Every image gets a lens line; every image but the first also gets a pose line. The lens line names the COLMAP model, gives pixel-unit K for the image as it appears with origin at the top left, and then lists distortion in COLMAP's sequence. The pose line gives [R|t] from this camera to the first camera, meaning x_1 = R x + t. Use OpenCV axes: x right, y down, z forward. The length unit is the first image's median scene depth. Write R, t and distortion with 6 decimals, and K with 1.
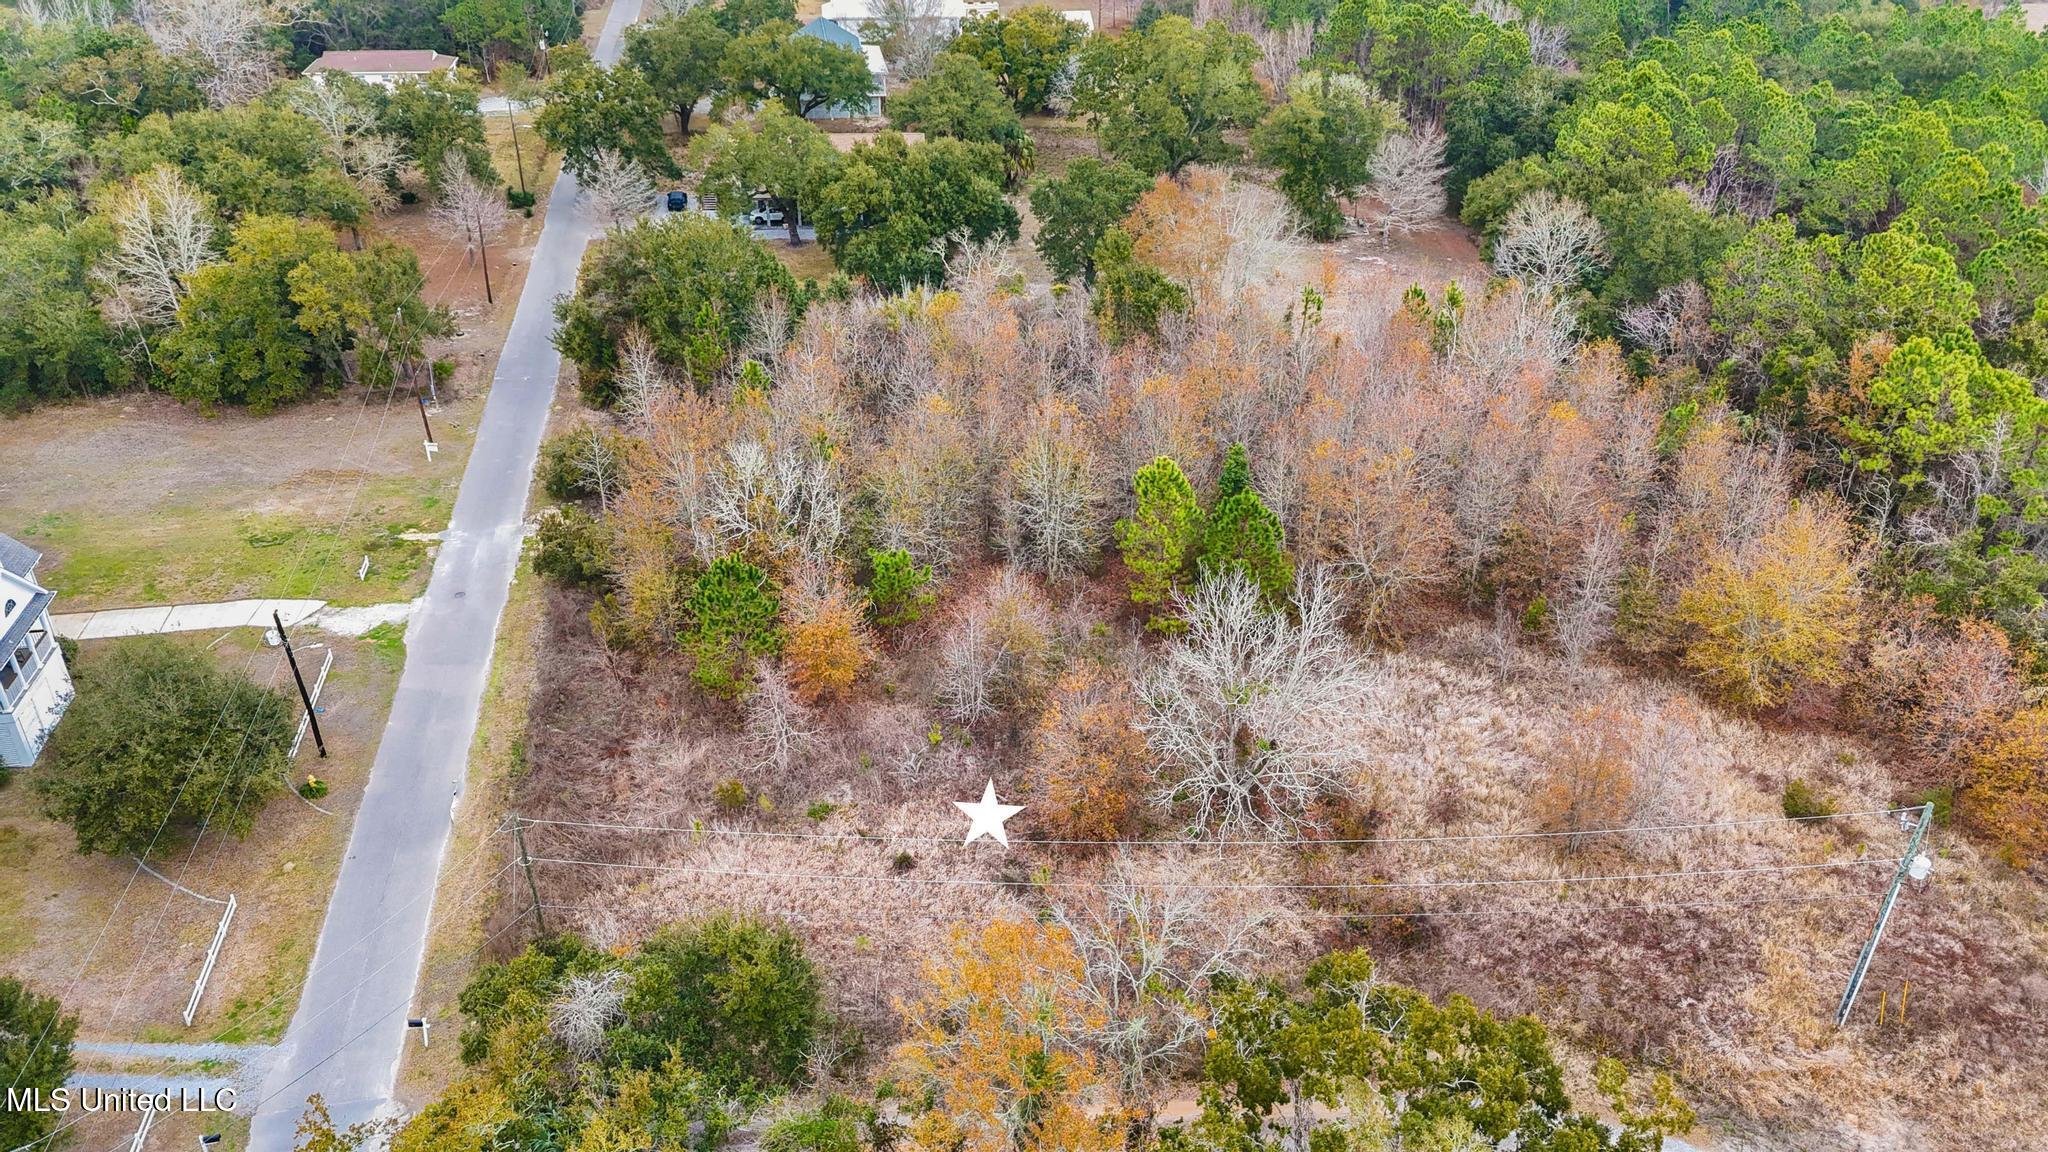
lens RADIAL K [[1454.0, 0, 1022.5], [0, 1454.0, 577.7], [0, 0, 1]] dist [0.030400, -0.003152]
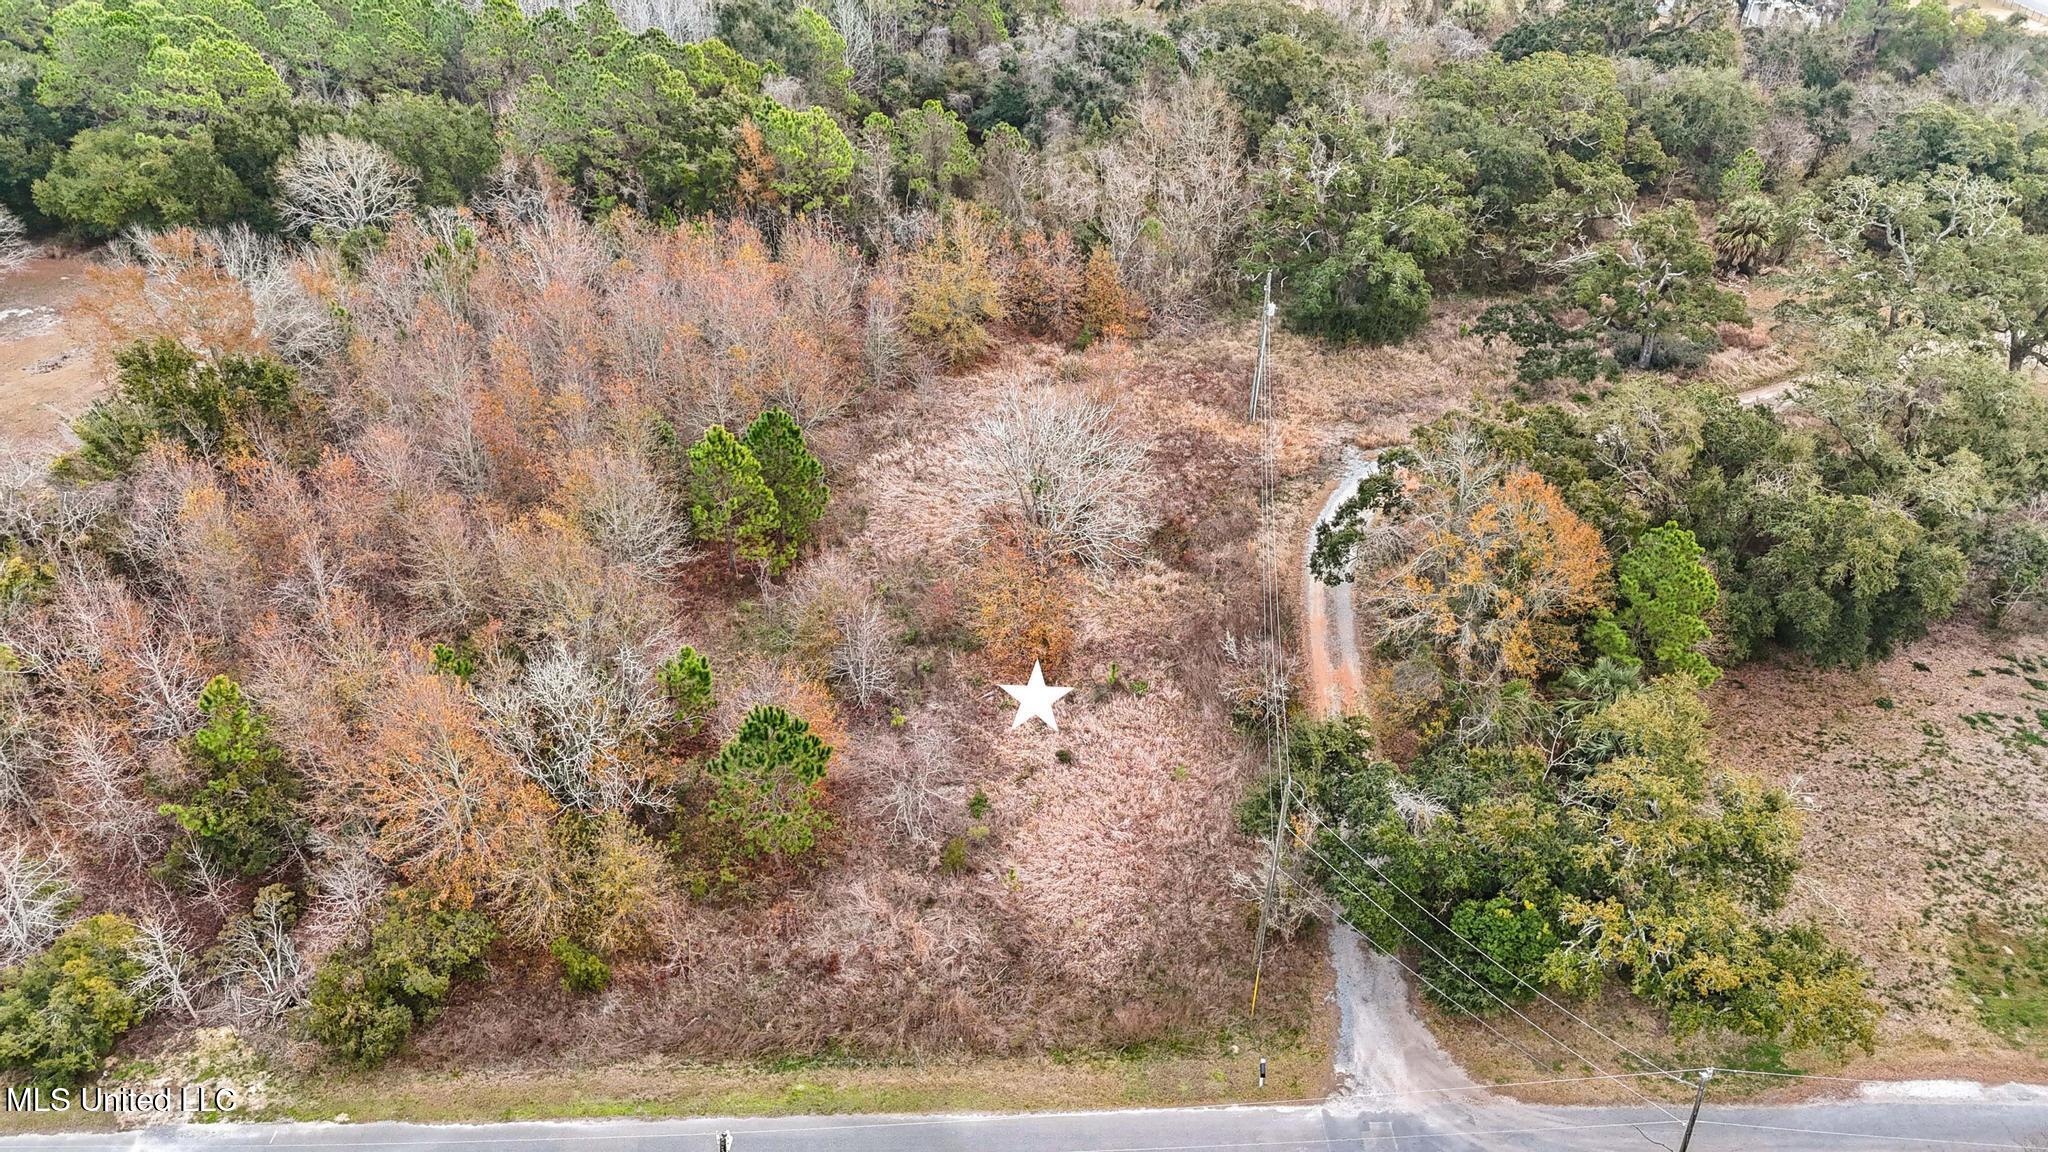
lens RADIAL K [[1454.0, 0, 1023.6], [0, 1454.0, 578.1], [0, 0, 1]] dist [0.030400, -0.003152]
pose [[0.160645, -0.568657, 0.806736, -0.732051], [0.489746, 0.755560, 0.435061, -0.331031], [-0.856938, 0.325205, 0.399874, 0.426095]]
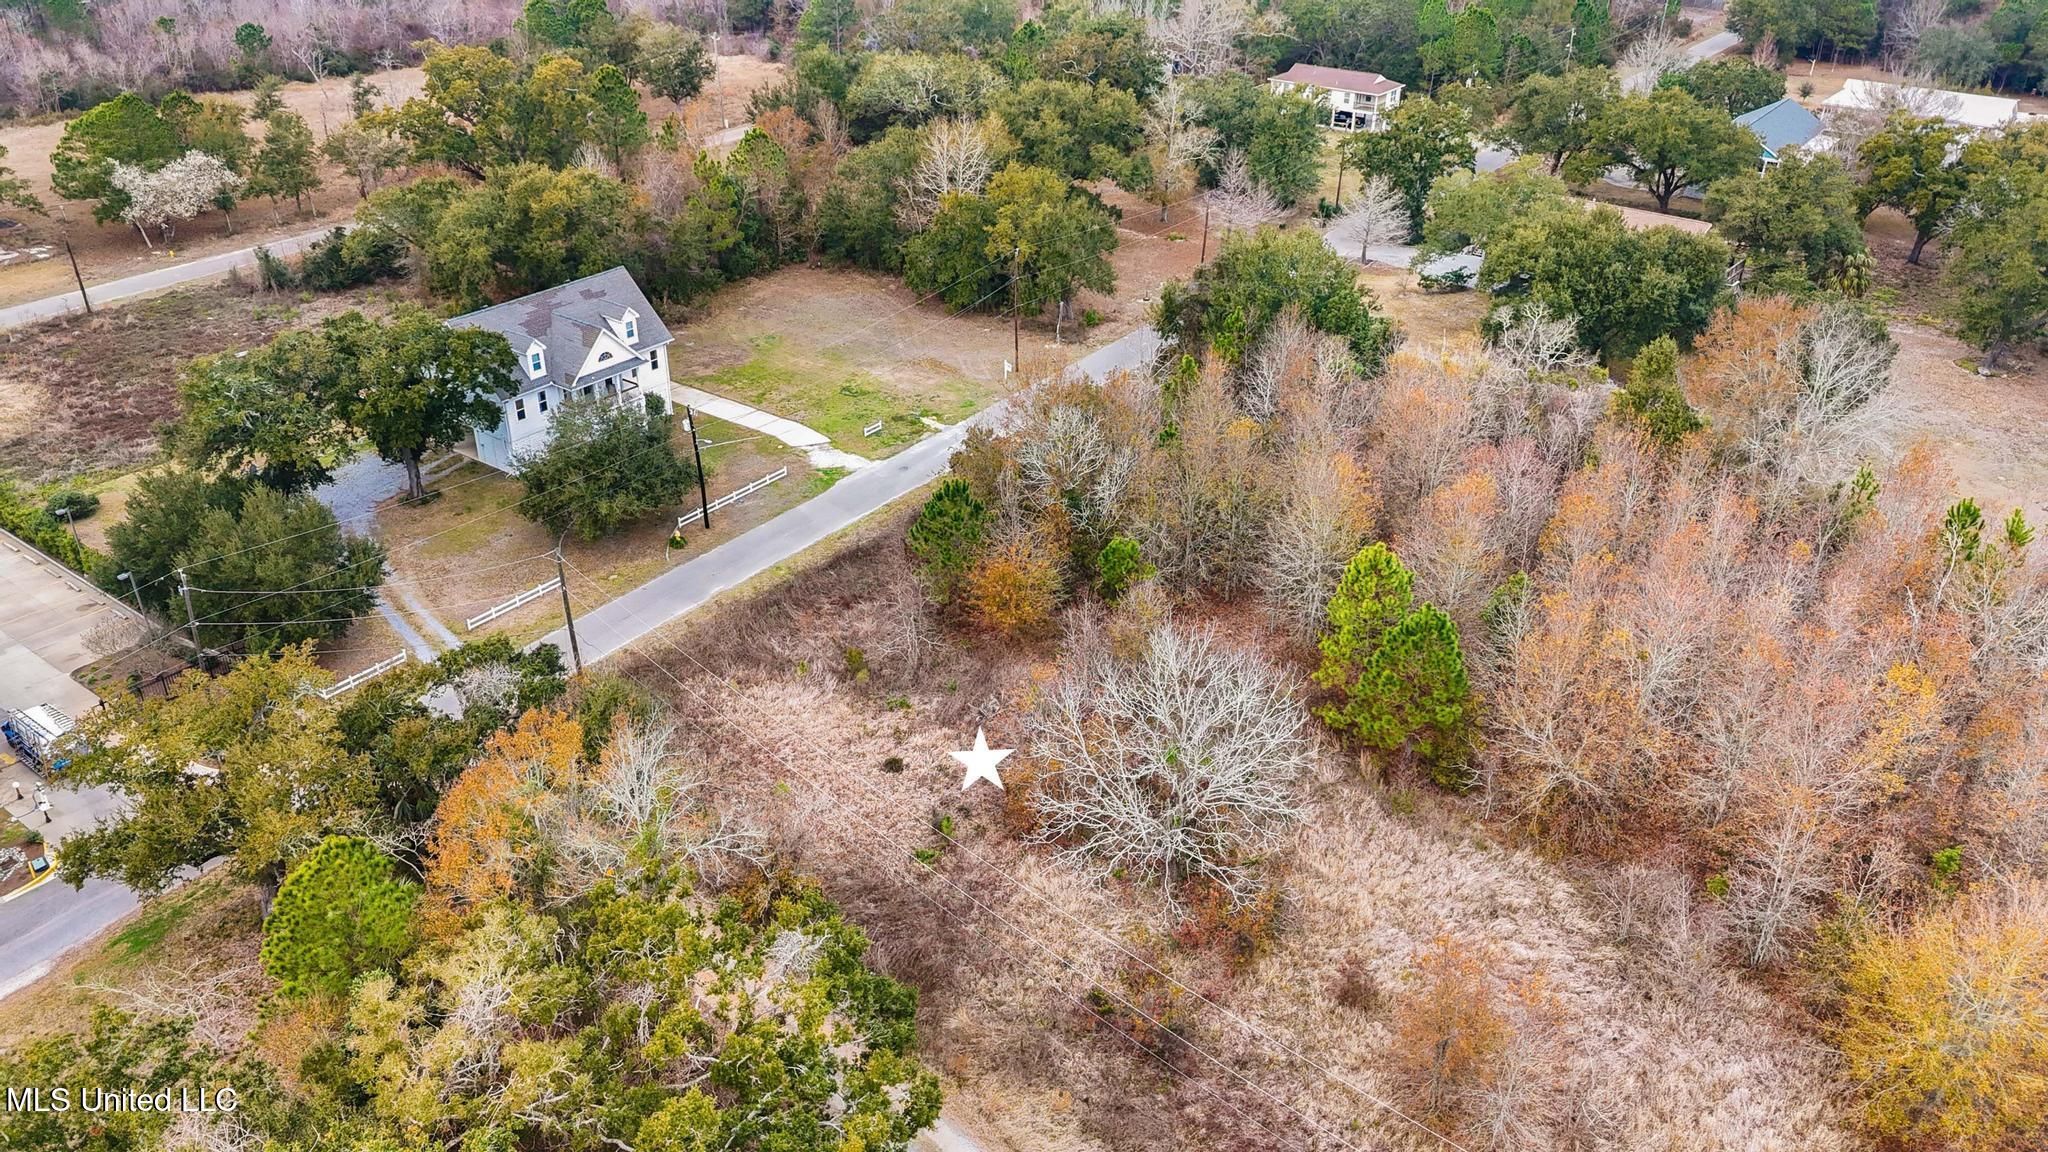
lens RADIAL K [[1454.0, 0, 1024.3], [0, 1454.0, 575.2], [0, 0, 1]] dist [0.030400, -0.003152]
pose [[0.696198, 0.349618, -0.626957, 0.509278], [-0.371725, 0.922746, 0.101786, -0.070994], [0.614109, 0.162193, 0.772376, 0.138605]]
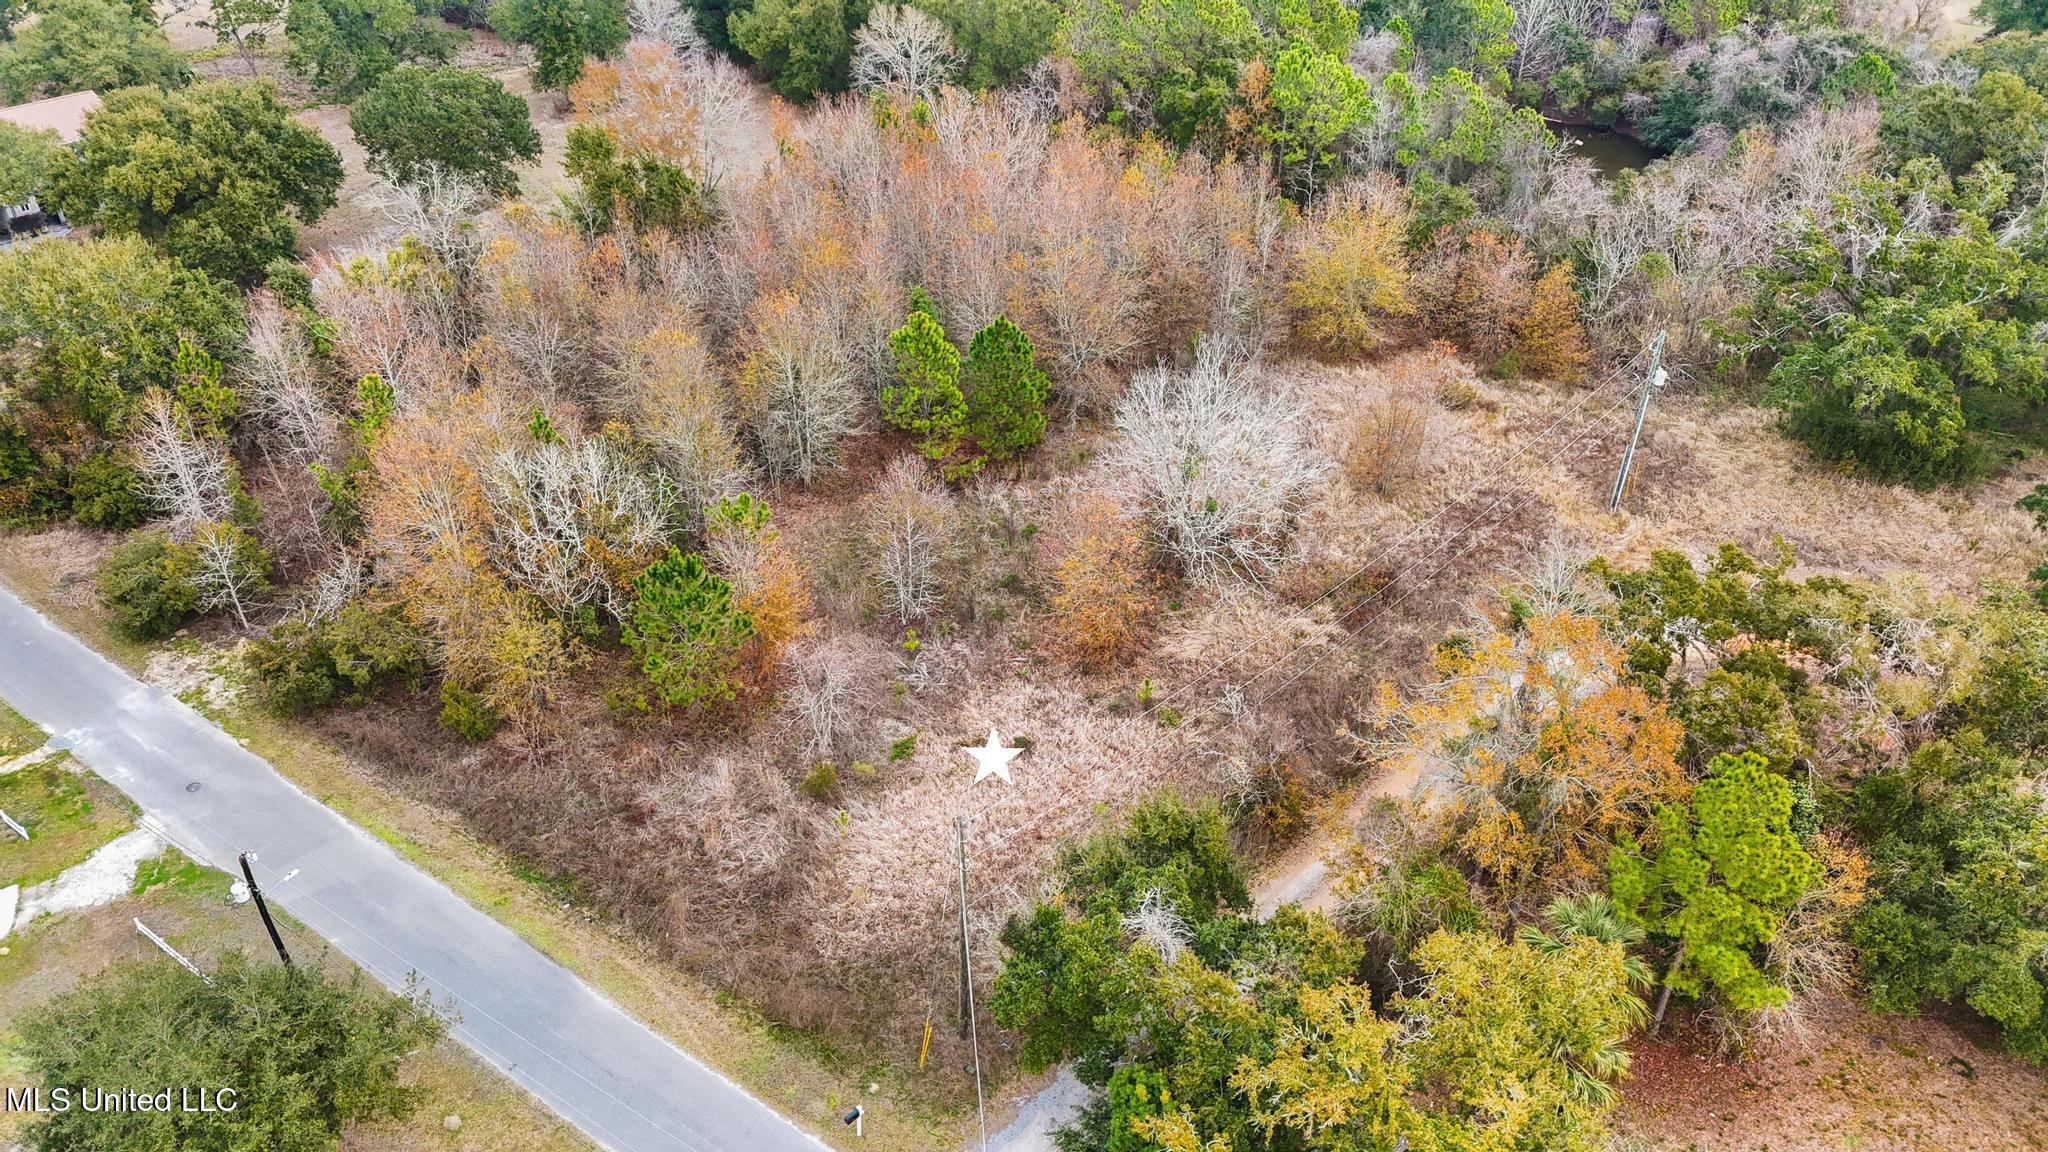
lens RADIAL K [[1454.0, 0, 1024.0], [0, 1454.0, 573.6], [0, 0, 1]] dist [0.030400, -0.003152]
pose [[0.720821, -0.407372, 0.560773, -0.479247], [0.354874, 0.911875, 0.206271, -0.097098], [-0.595384, 0.050320, 0.801864, 0.143480]]
